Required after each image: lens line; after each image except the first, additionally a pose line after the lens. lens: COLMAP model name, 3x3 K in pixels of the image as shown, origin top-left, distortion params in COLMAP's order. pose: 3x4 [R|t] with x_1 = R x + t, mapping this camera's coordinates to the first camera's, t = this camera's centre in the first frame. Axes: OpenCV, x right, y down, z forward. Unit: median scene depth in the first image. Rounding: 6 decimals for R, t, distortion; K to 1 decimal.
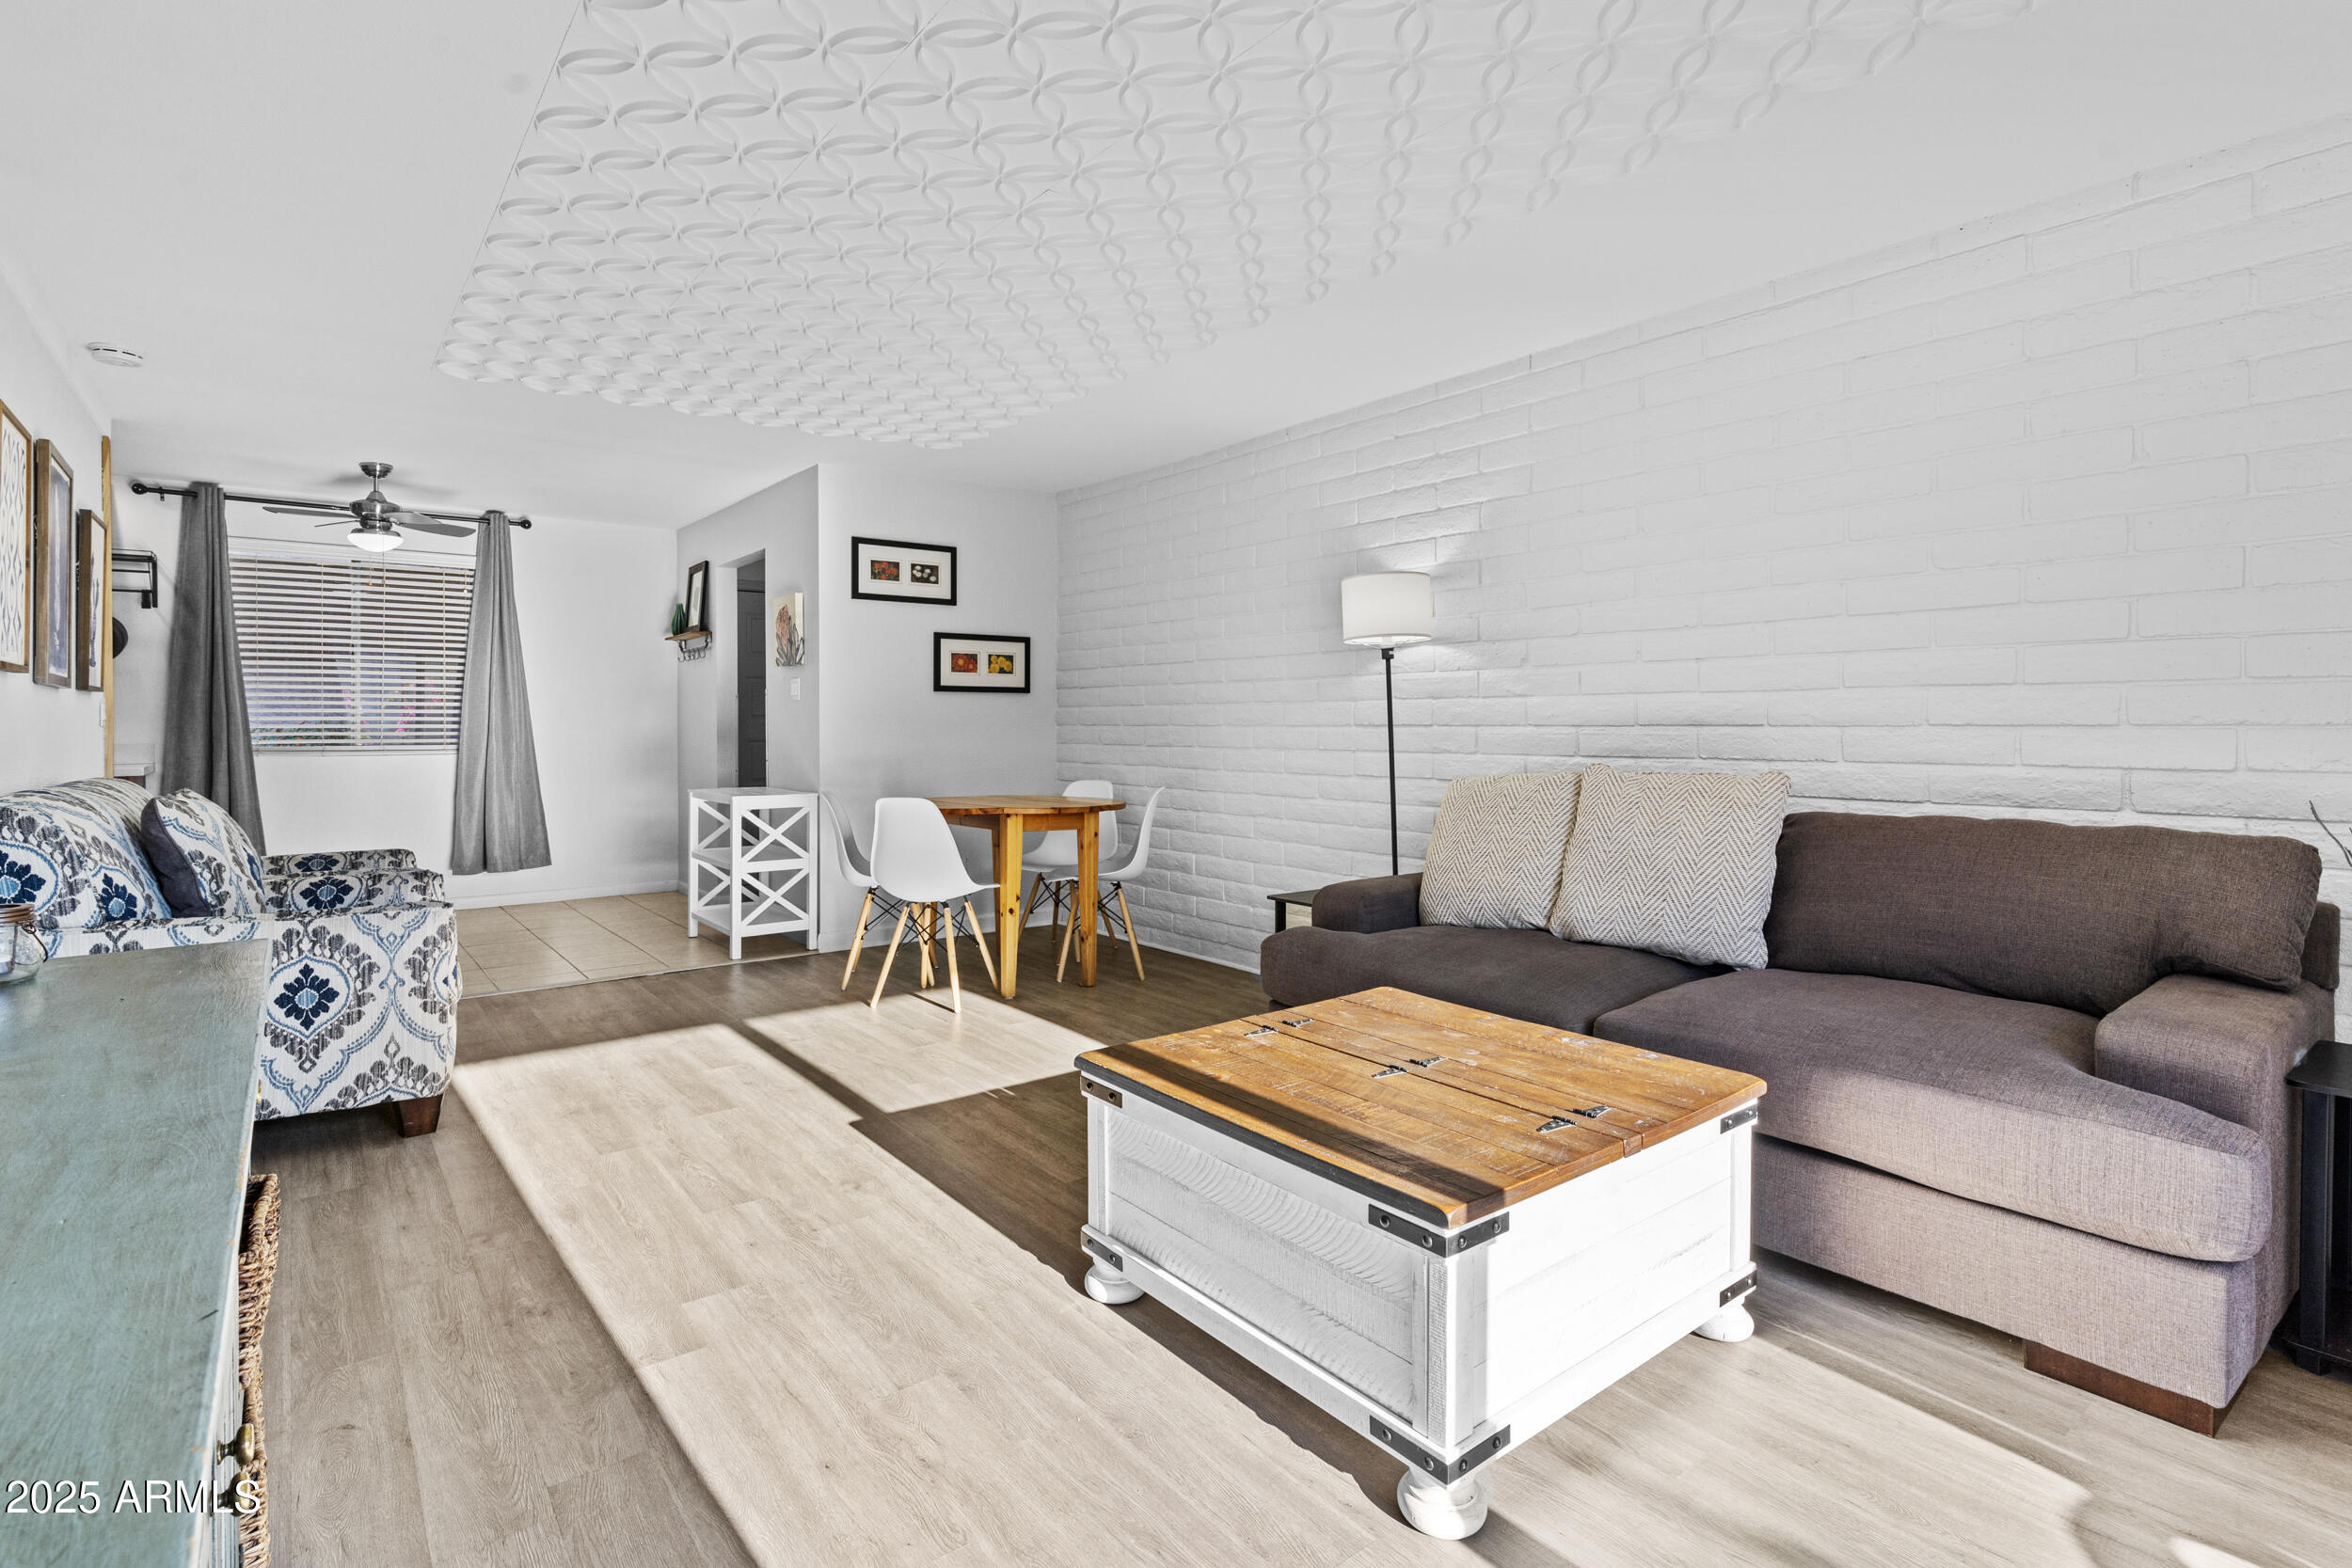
lens RADIAL K [[1128.0, 0, 1183.5], [0, 1128.0, 724.5], [0, 0, 1]] dist [0.001150, 0.000883]
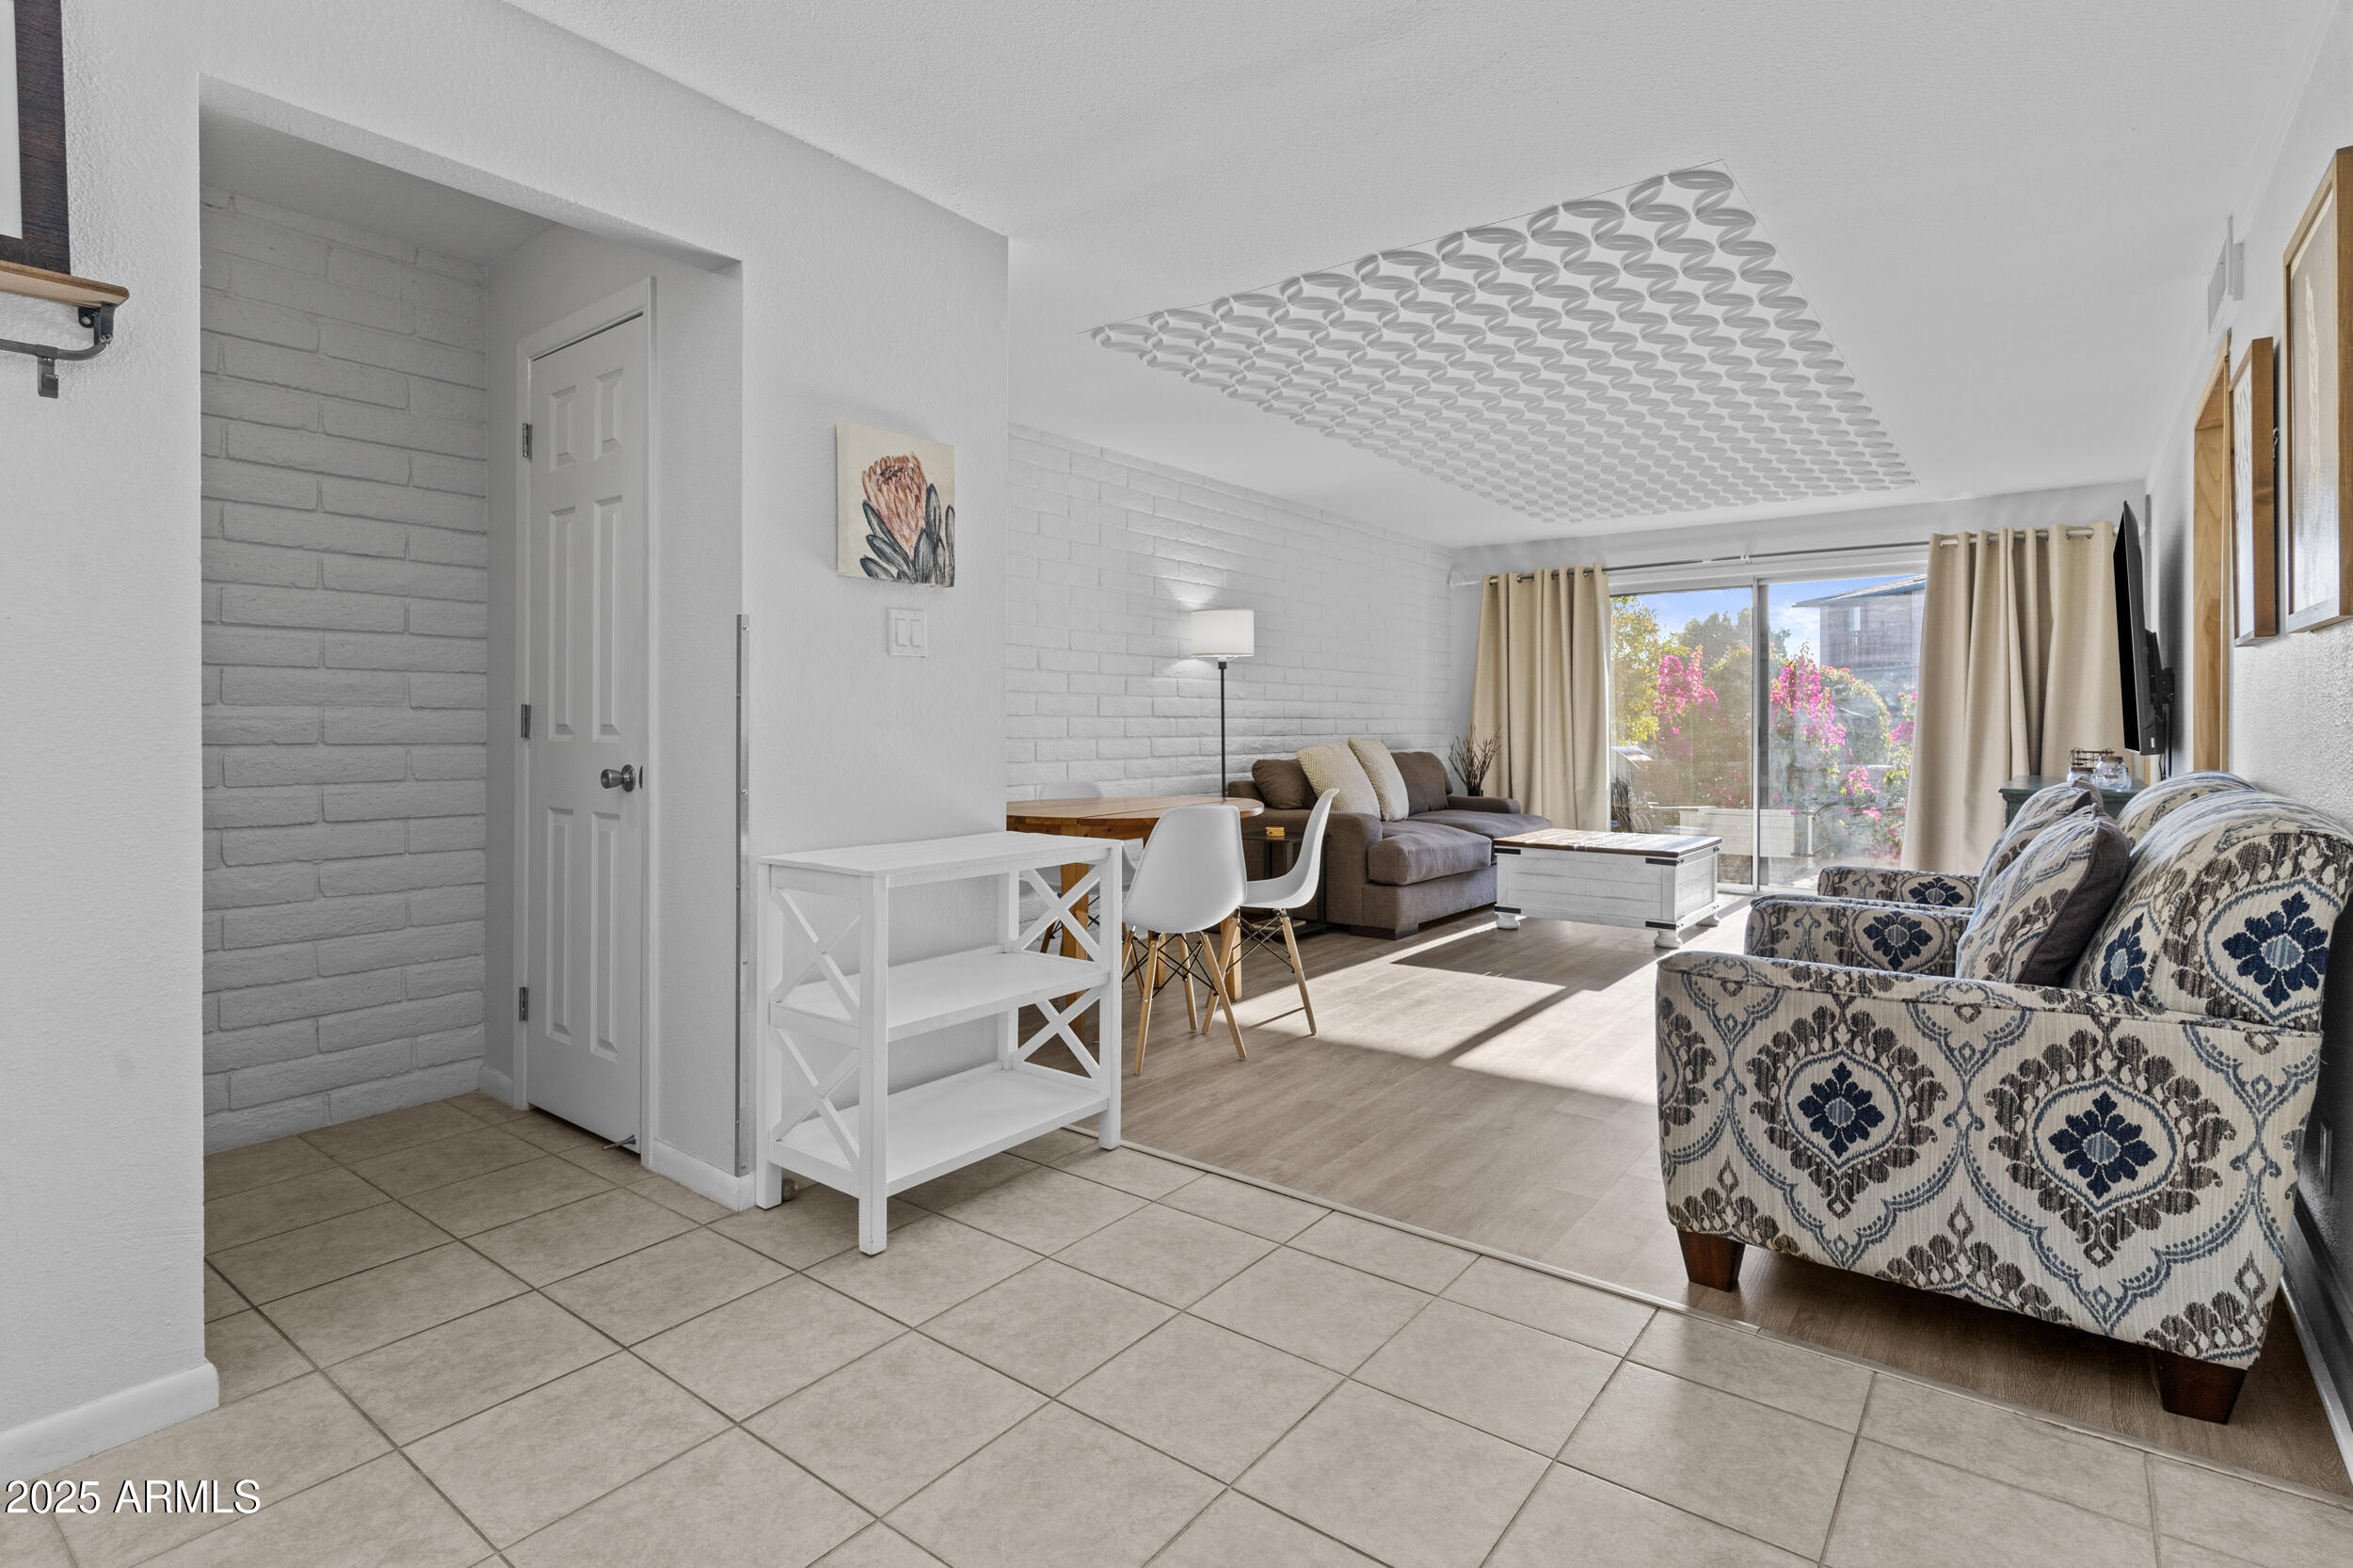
lens RADIAL K [[1154.2, 0, 1170.0], [0, 1154.2, 713.0], [0, 0, 1]] dist [0.000607, 0.001467]
pose [[-0.245876, 0.010748, 0.969242, -1.231548], [0.000936, 0.999941, -0.010851, 0.012206], [-0.969301, -0.001761, -0.245871, 1.467345]]
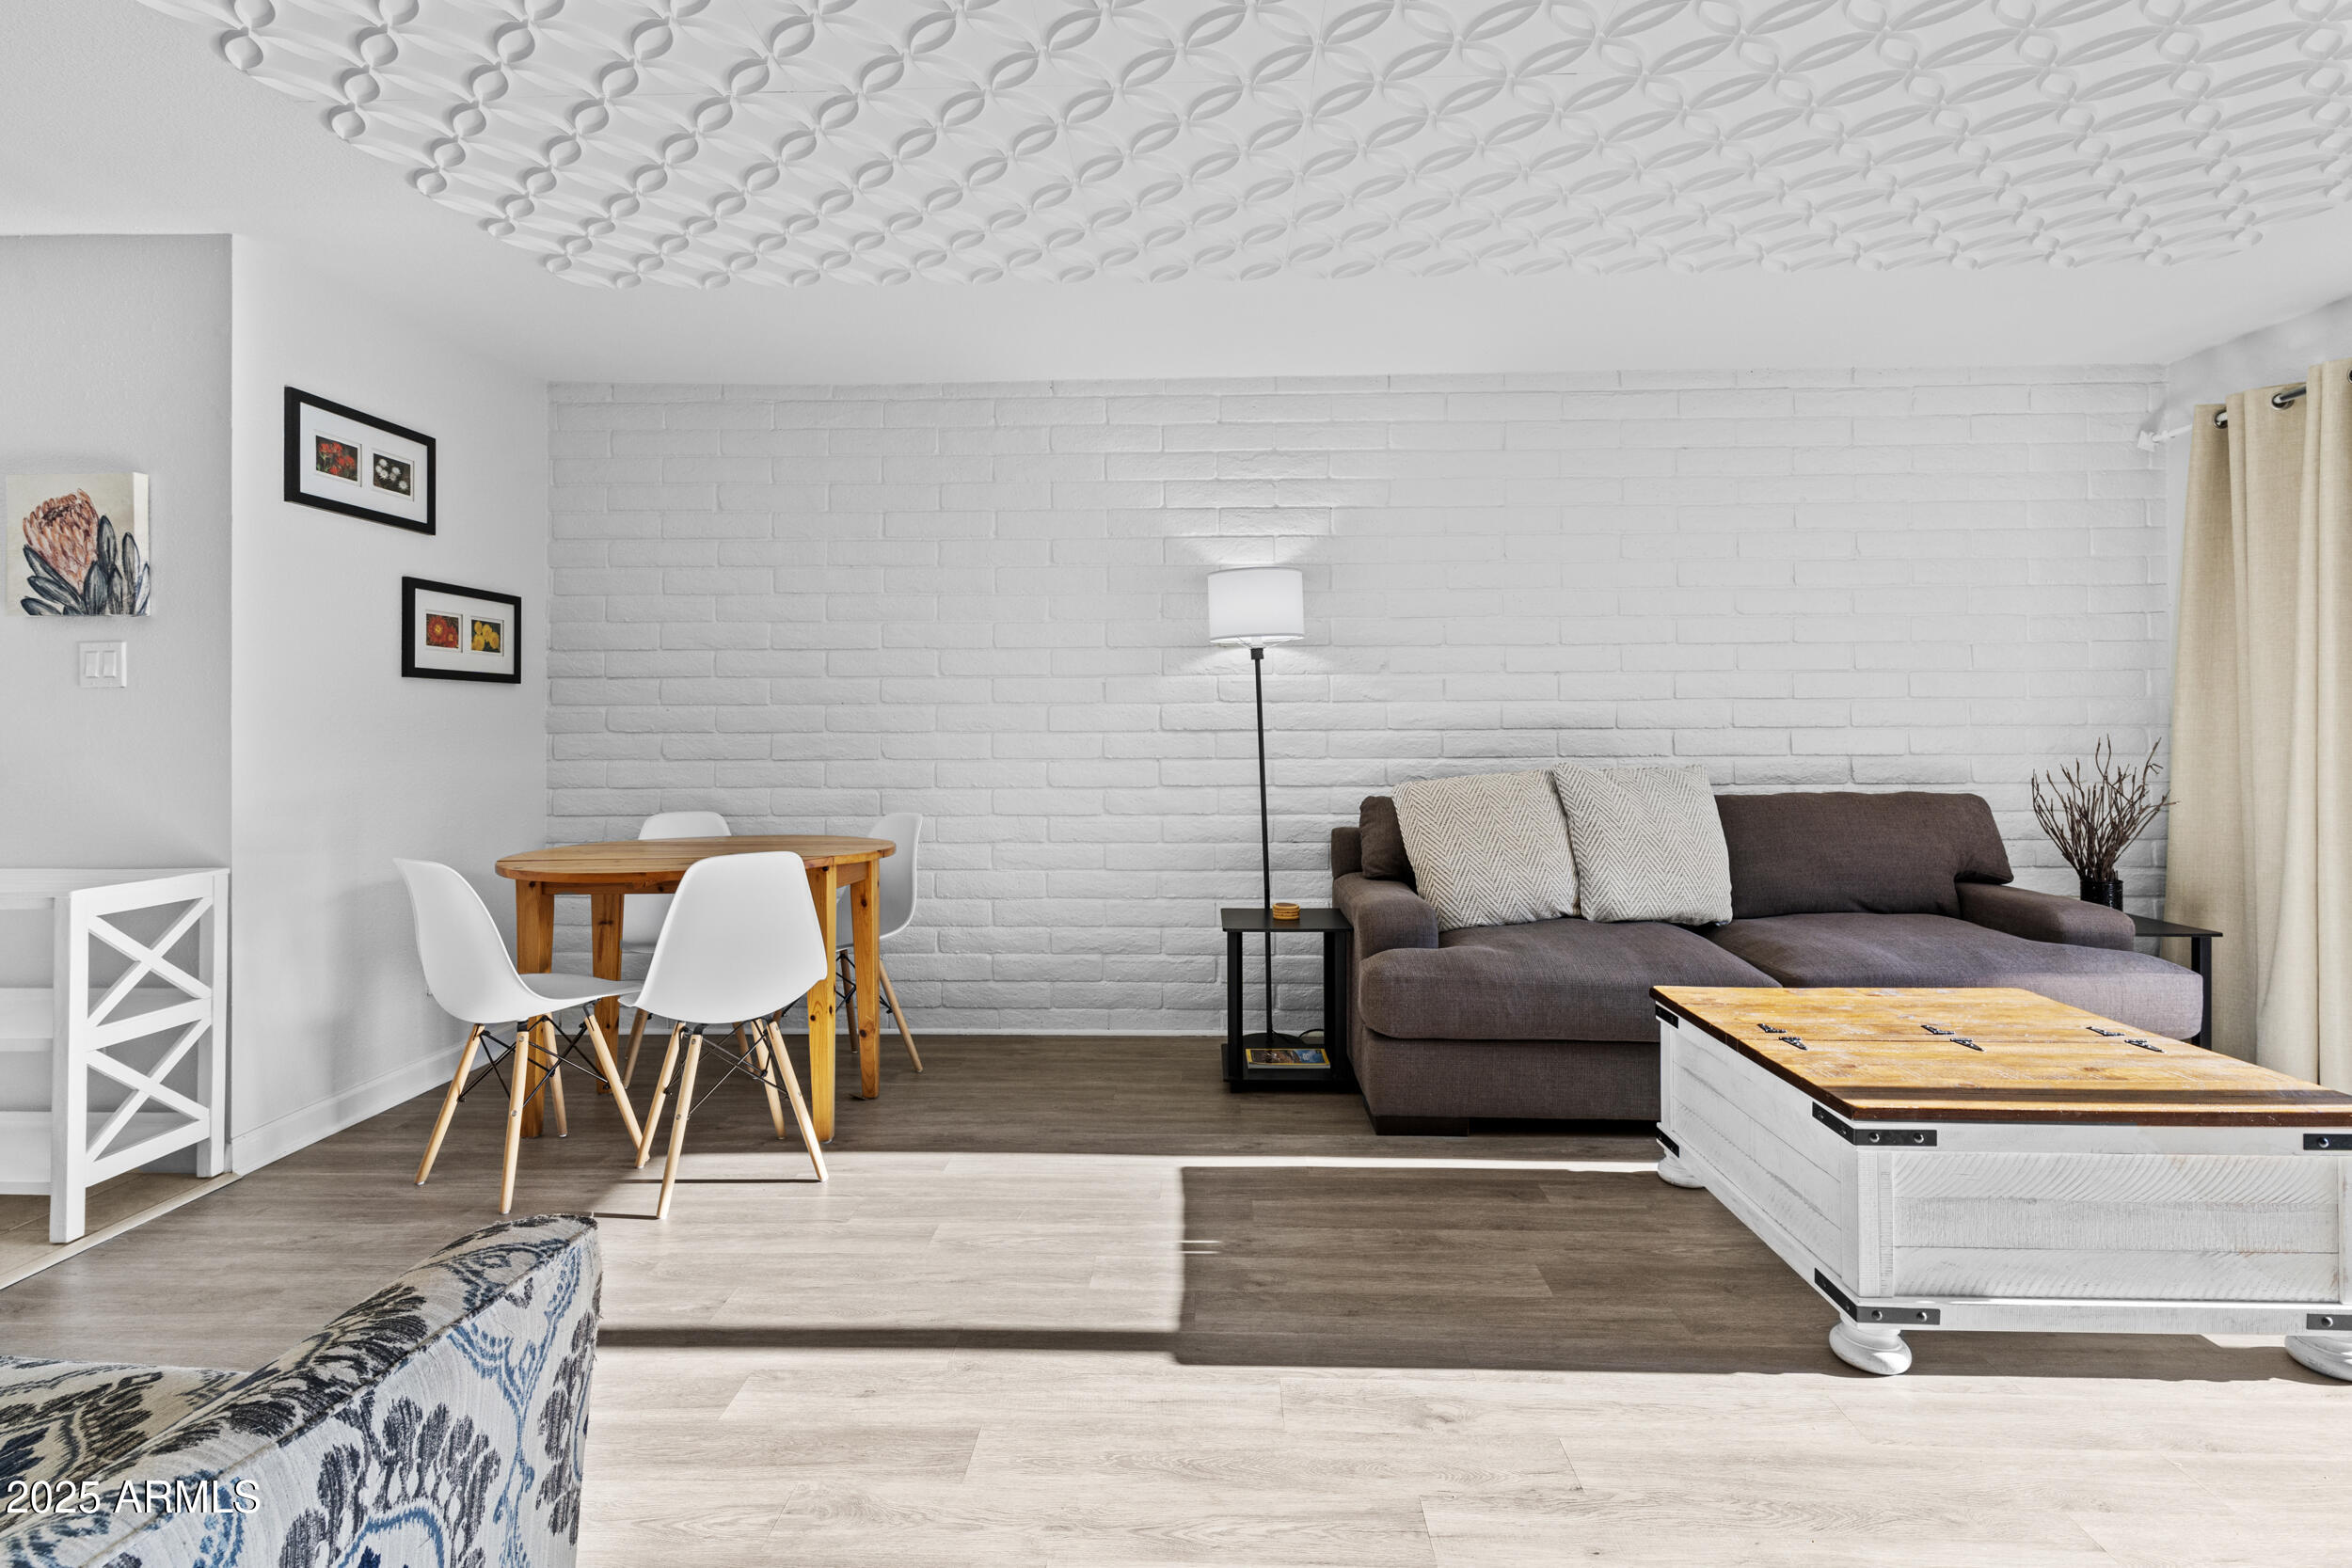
lens RADIAL K [[1153.6, 0, 1169.5], [0, 1153.6, 713.0], [0, 0, 1]] dist [0.000607, 0.001467]
pose [[0.646626, 0.005743, 0.762786, -0.619303], [0.004435, 0.999926, -0.011288, -0.003050], [-0.762794, 0.010682, 0.646553, 0.452973]]
